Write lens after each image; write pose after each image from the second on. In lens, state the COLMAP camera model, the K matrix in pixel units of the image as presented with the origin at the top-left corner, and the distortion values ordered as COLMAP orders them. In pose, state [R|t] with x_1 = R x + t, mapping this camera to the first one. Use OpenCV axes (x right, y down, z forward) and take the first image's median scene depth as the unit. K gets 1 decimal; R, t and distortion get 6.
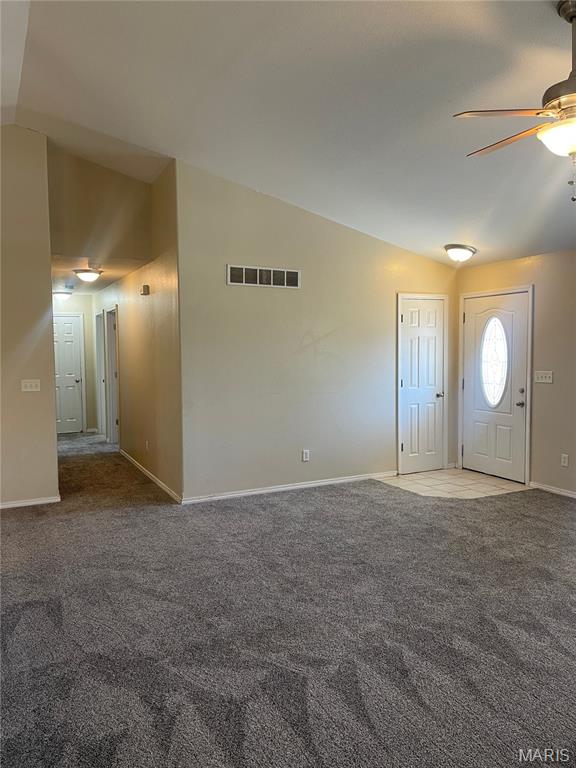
lens RADIAL K [[577.5, 0, 288.0], [0, 577.5, 385.3], [0, 0, 1]] dist [0.054335, -0.073724]
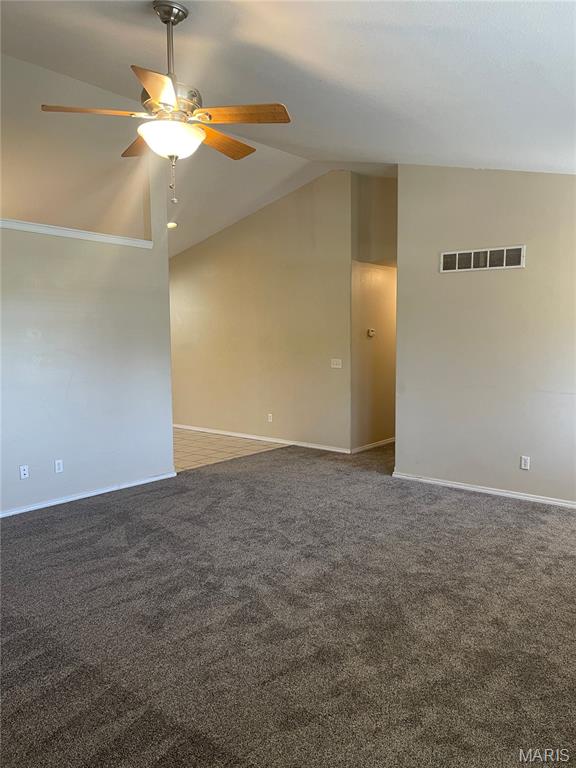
lens RADIAL K [[577.5, 0, 302.2], [0, 577.5, 395.2], [0, 0, 1]] dist [0.054335, -0.073724]
pose [[0.411013, 0.101350, -0.905978, 0.744499], [-0.062518, 0.994595, 0.082901, -0.032621], [0.909483, 0.022566, 0.415127, 0.379095]]
